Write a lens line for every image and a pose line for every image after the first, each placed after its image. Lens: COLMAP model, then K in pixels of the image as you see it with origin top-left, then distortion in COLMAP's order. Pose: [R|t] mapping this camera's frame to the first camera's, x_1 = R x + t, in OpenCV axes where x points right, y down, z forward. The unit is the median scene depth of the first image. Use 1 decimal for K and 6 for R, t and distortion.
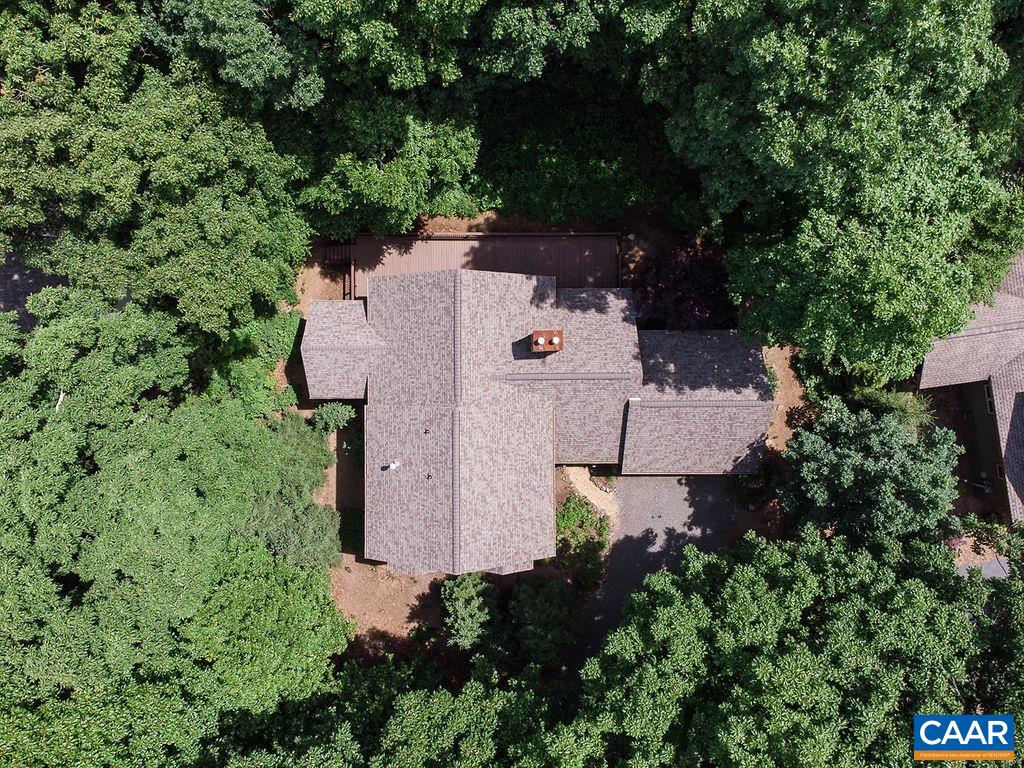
lens RADIAL K [[769.2, 0, 527.7], [0, 769.2, 387.3], [0, 0, 1]] dist [0.023960, -0.004631]
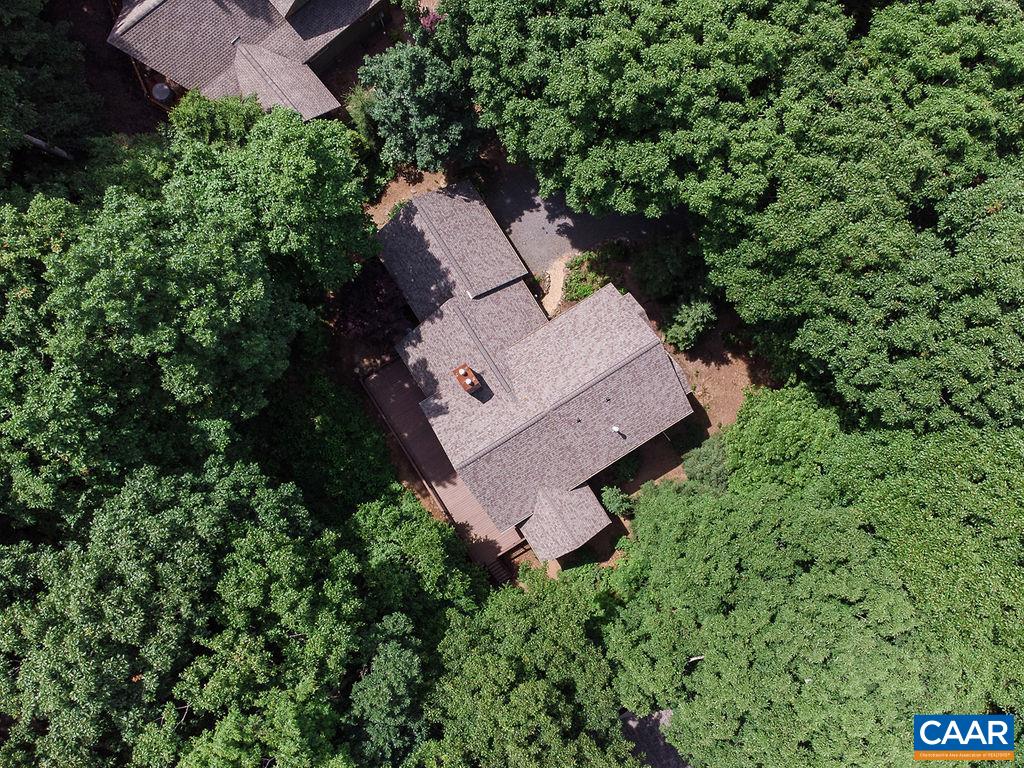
lens RADIAL K [[769.2, 0, 542.9], [0, 769.2, 391.6], [0, 0, 1]] dist [0.023960, -0.004631]
pose [[-0.530712, -0.847403, 0.015890, -0.087436], [0.847456, -0.530275, 0.025039, 0.002666], [-0.012792, 0.026754, 0.999560, -0.276633]]
